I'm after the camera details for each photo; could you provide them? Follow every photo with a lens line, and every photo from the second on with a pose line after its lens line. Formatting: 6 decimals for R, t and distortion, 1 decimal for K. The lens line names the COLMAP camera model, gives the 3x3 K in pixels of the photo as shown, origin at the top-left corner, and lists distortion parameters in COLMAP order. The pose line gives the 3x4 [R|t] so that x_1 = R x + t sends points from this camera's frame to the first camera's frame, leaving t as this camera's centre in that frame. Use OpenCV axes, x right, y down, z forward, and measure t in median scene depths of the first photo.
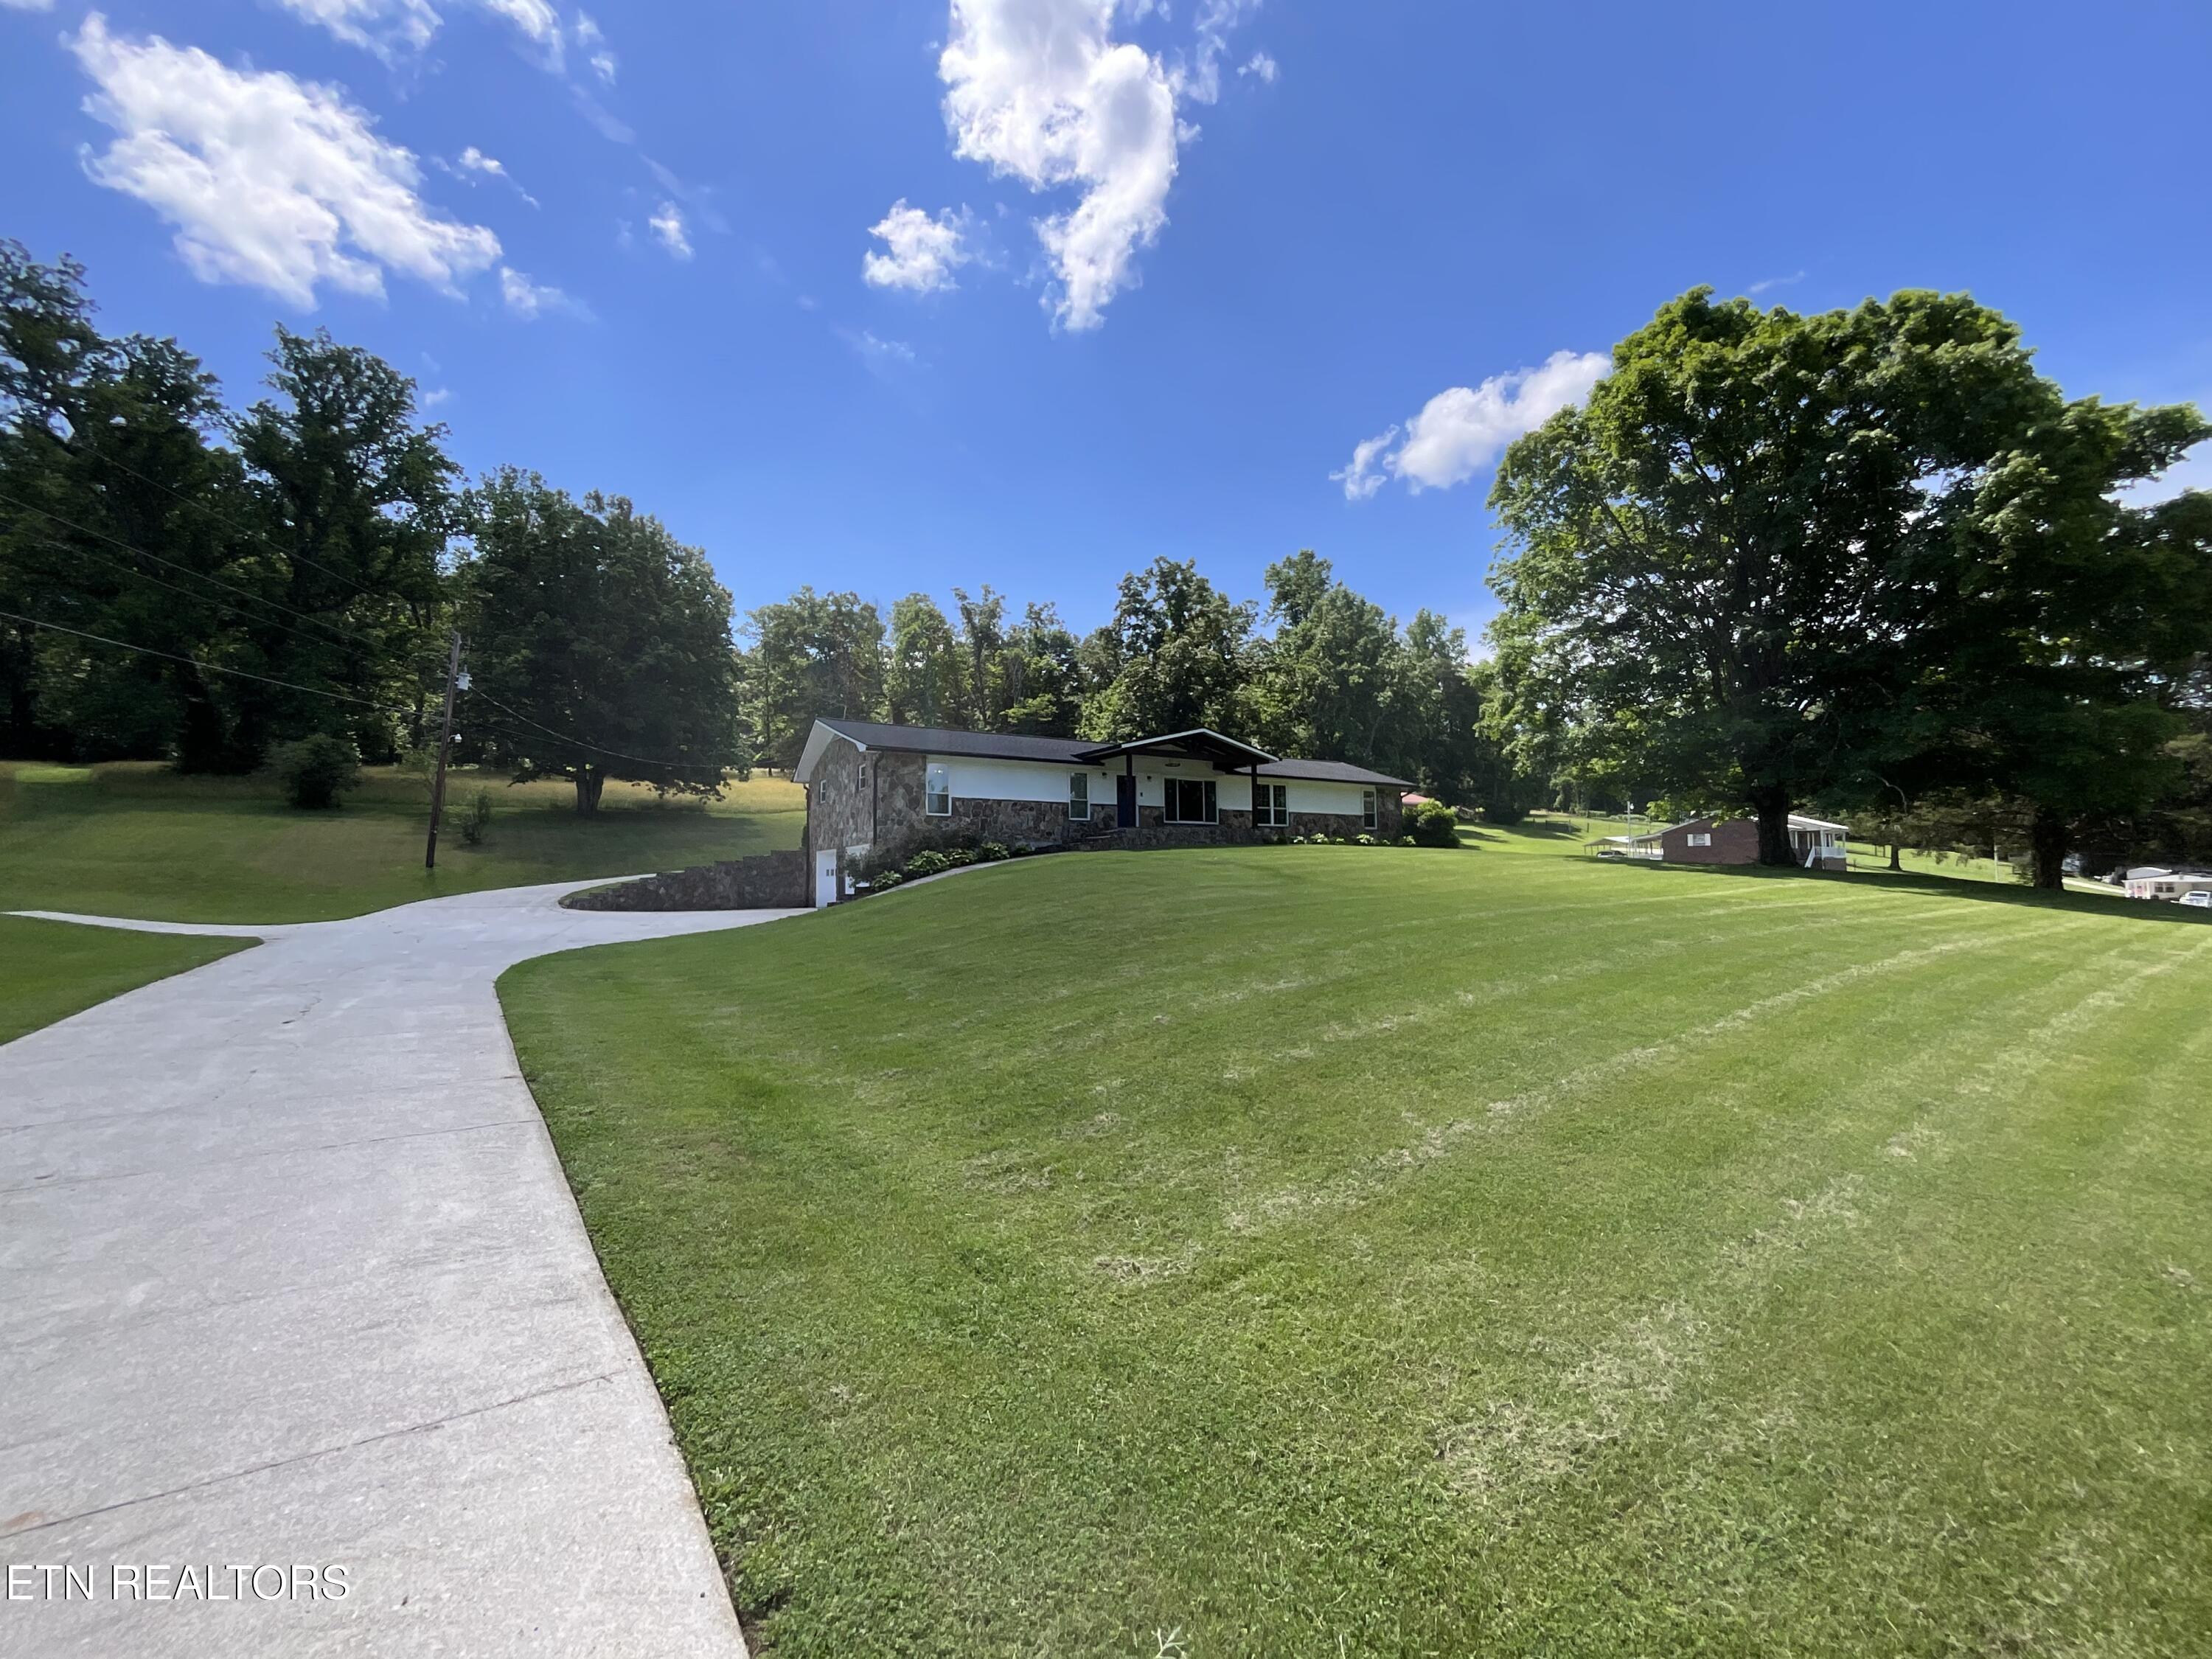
lens RADIAL K [[896.3, 0, 1103.4], [0, 896.3, 836.6], [0, 0, 1]] dist [0.001977, 0.001087]
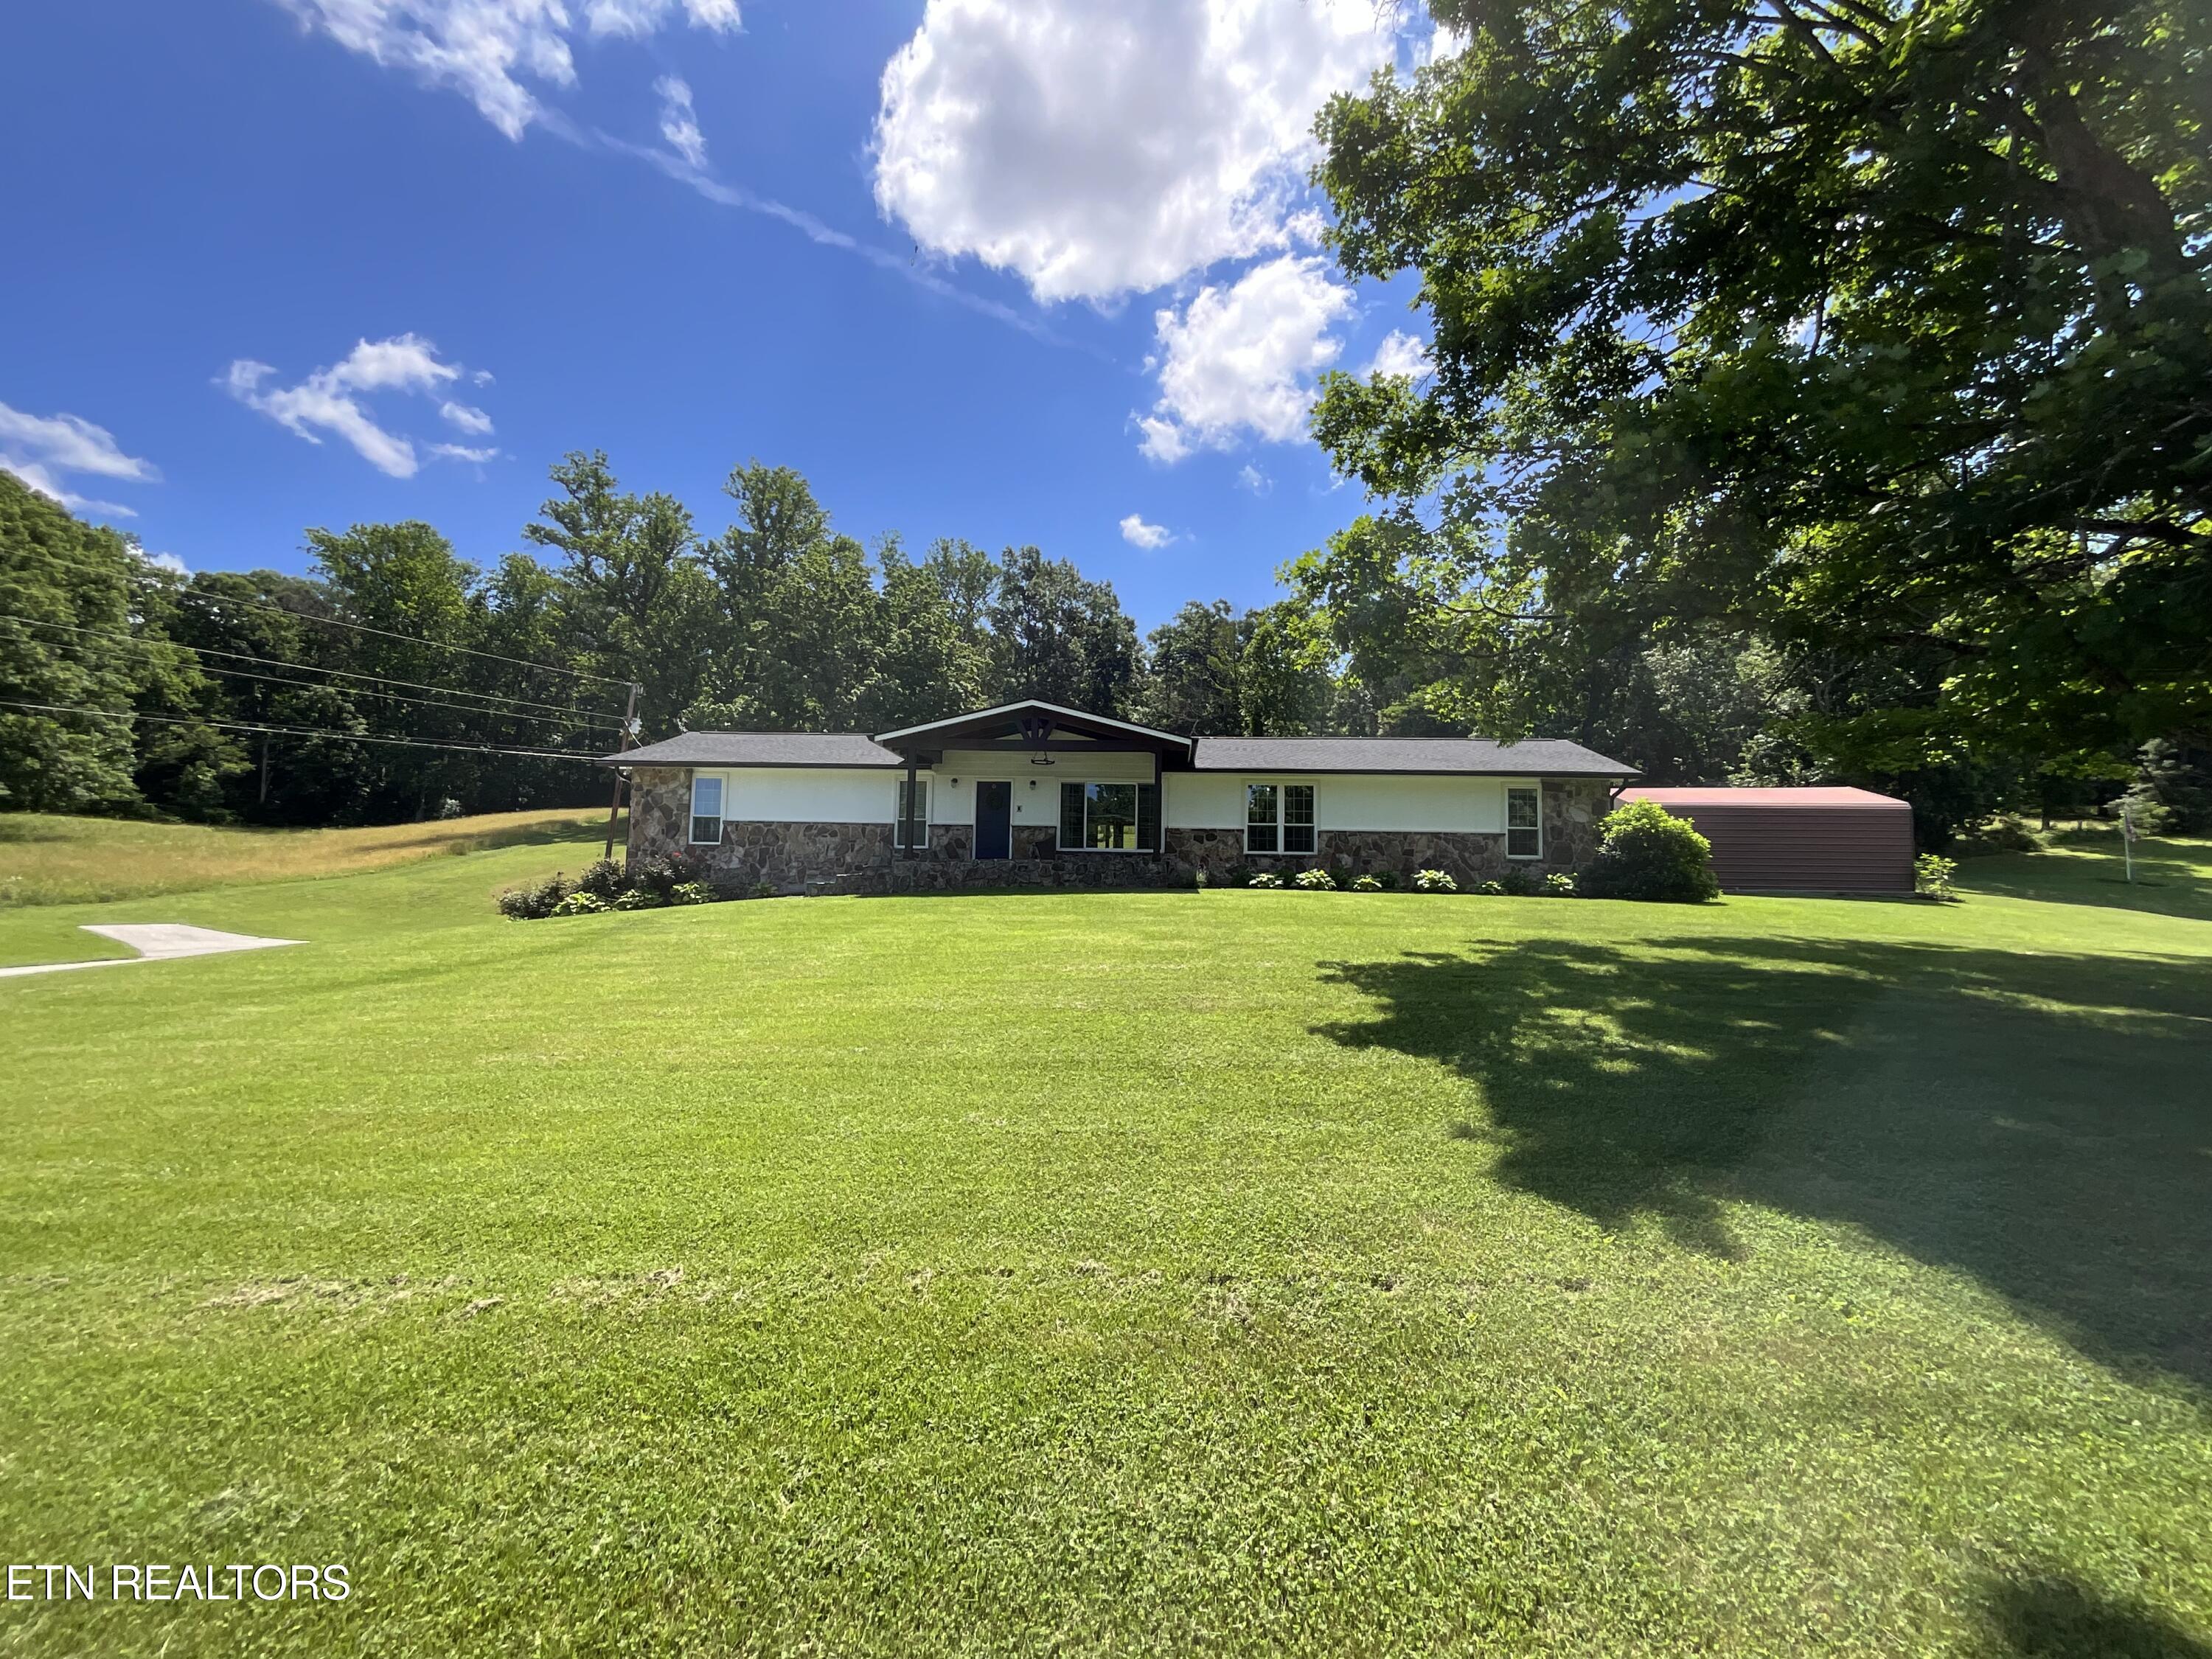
lens RADIAL K [[896.3, 0, 1105.3], [0, 896.3, 830.0], [0, 0, 1]] dist [0.001977, 0.001087]
pose [[0.817485, -0.016114, -0.575725, 0.476394], [0.000364, 0.999623, -0.027462, -0.013048], [0.575950, 0.022240, 0.817182, 0.495490]]
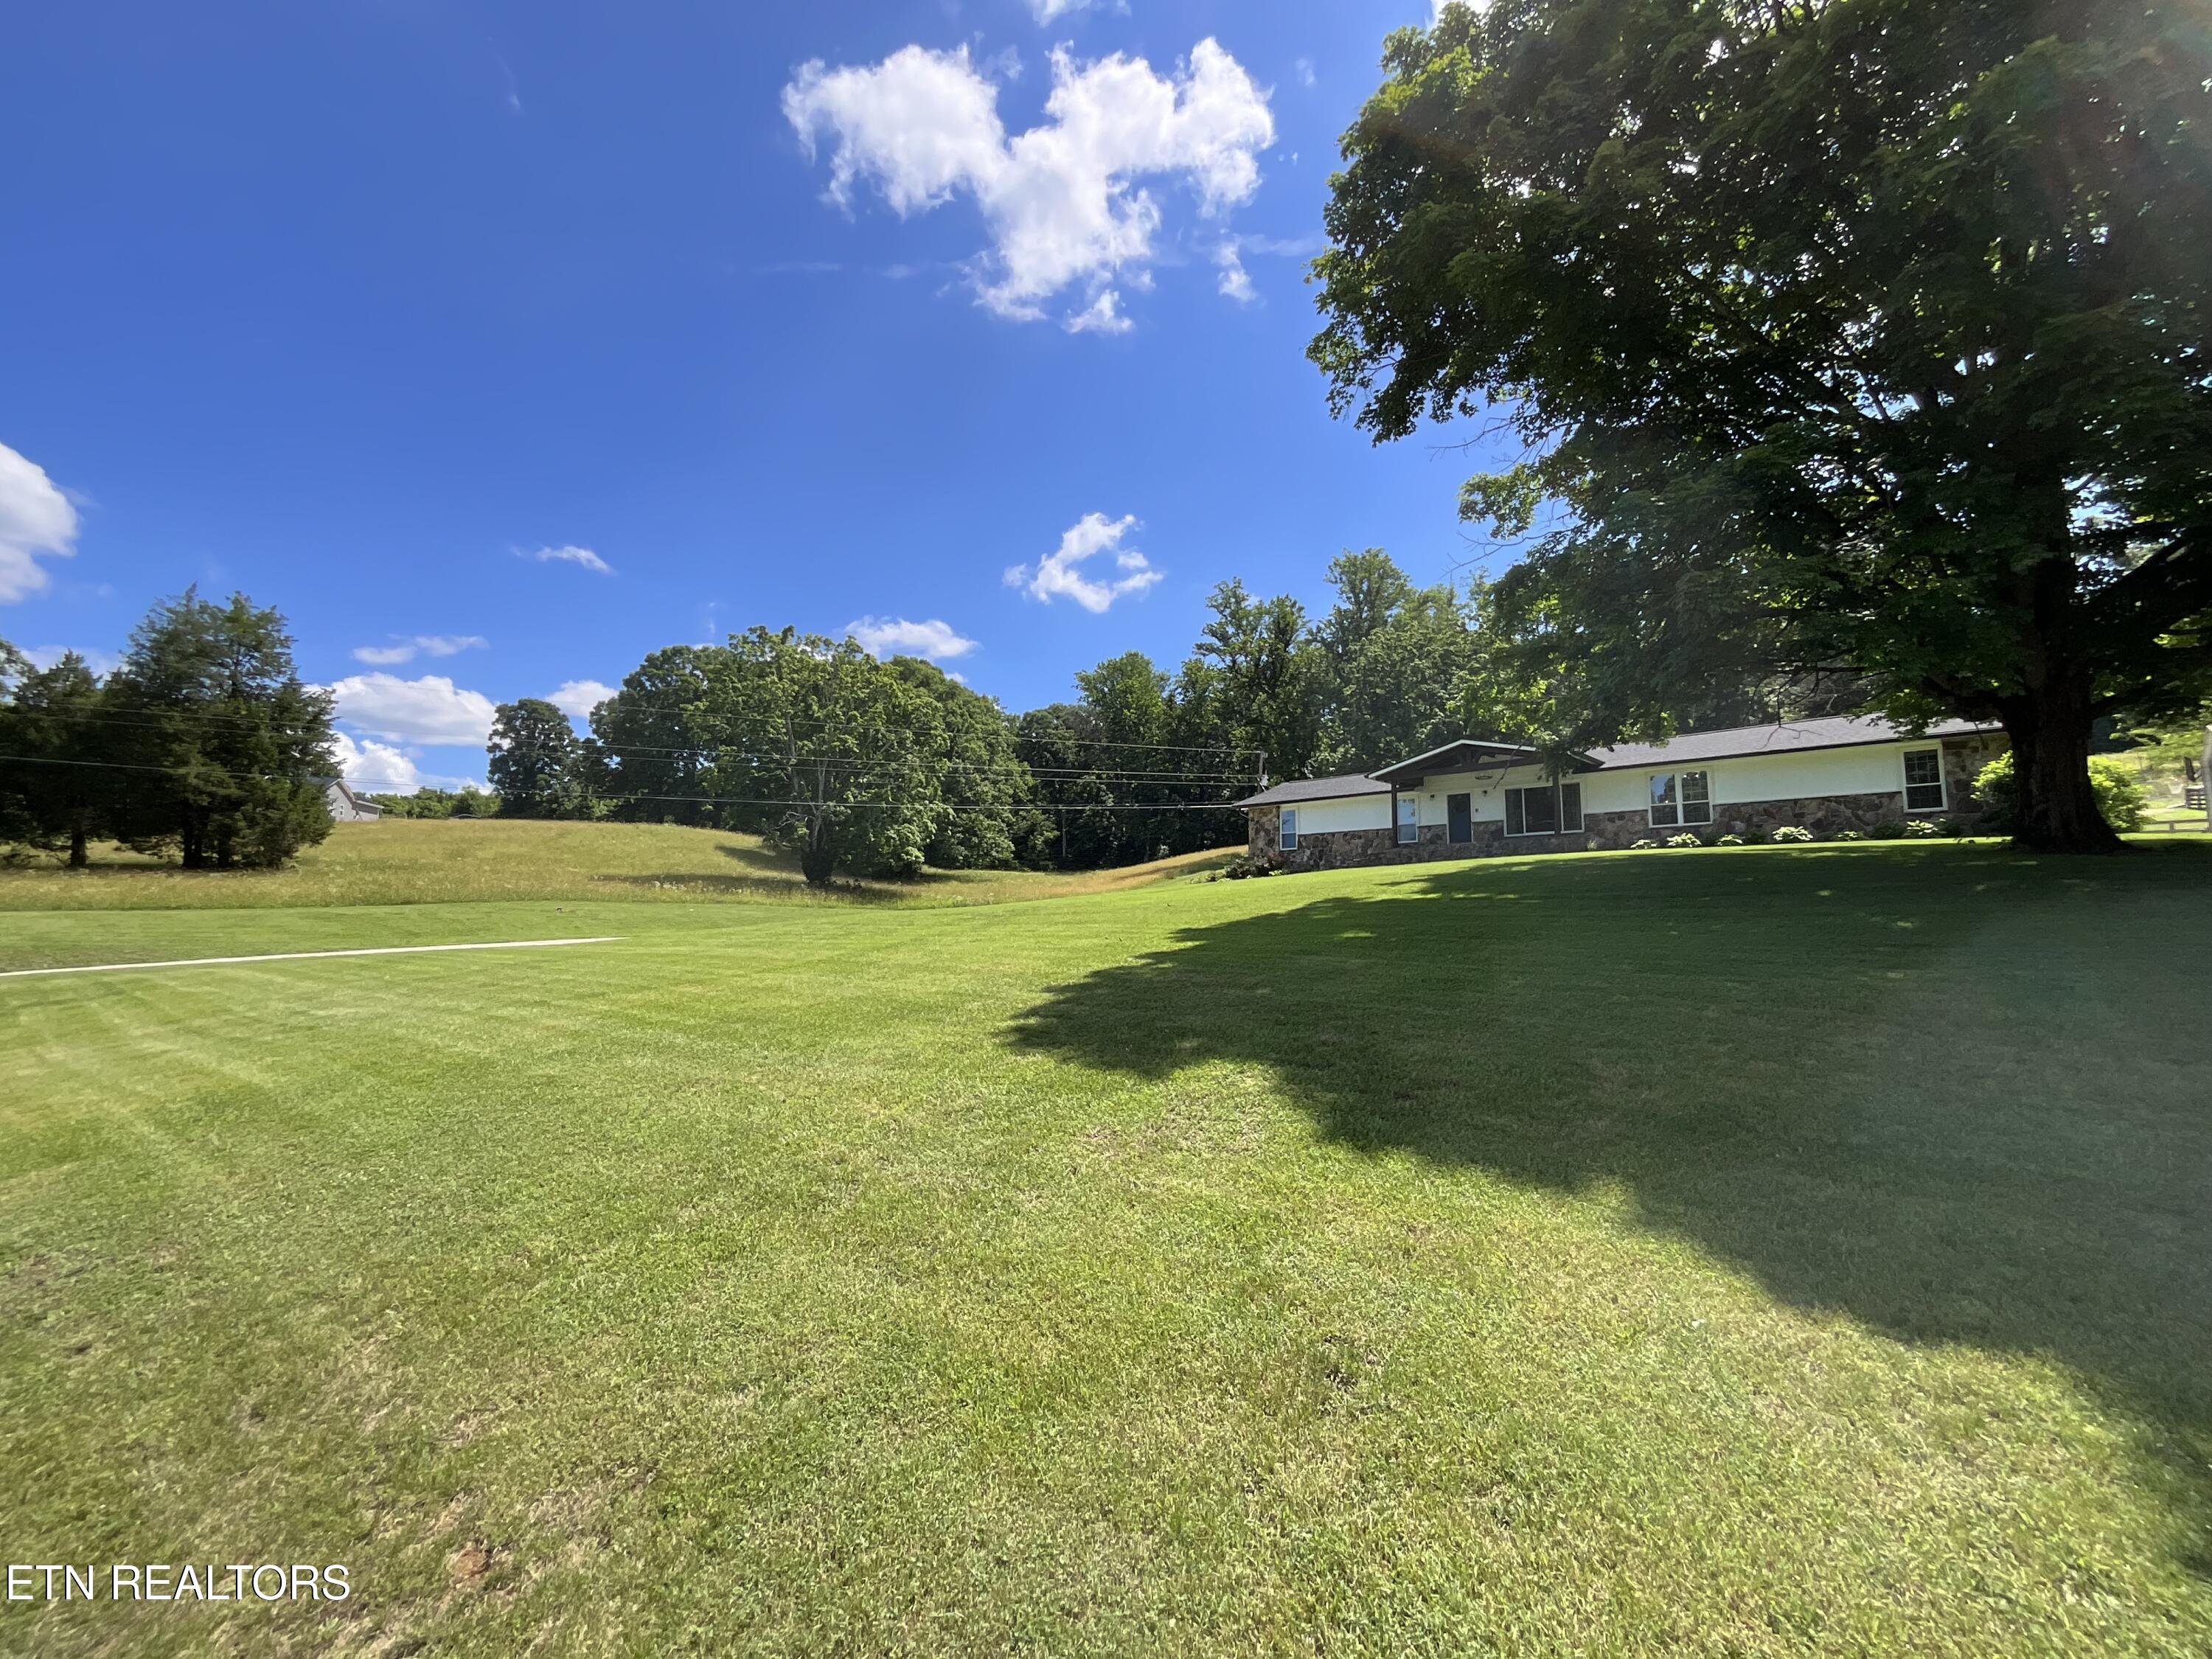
lens RADIAL K [[896.3, 0, 1113.4], [0, 896.3, 836.3], [0, 0, 1]] dist [0.001977, 0.001087]
pose [[0.265435, -0.077902, -0.960976, 0.875913], [0.044926, 0.996647, -0.068384, 0.030268], [0.963081, -0.025021, 0.268045, 0.355500]]
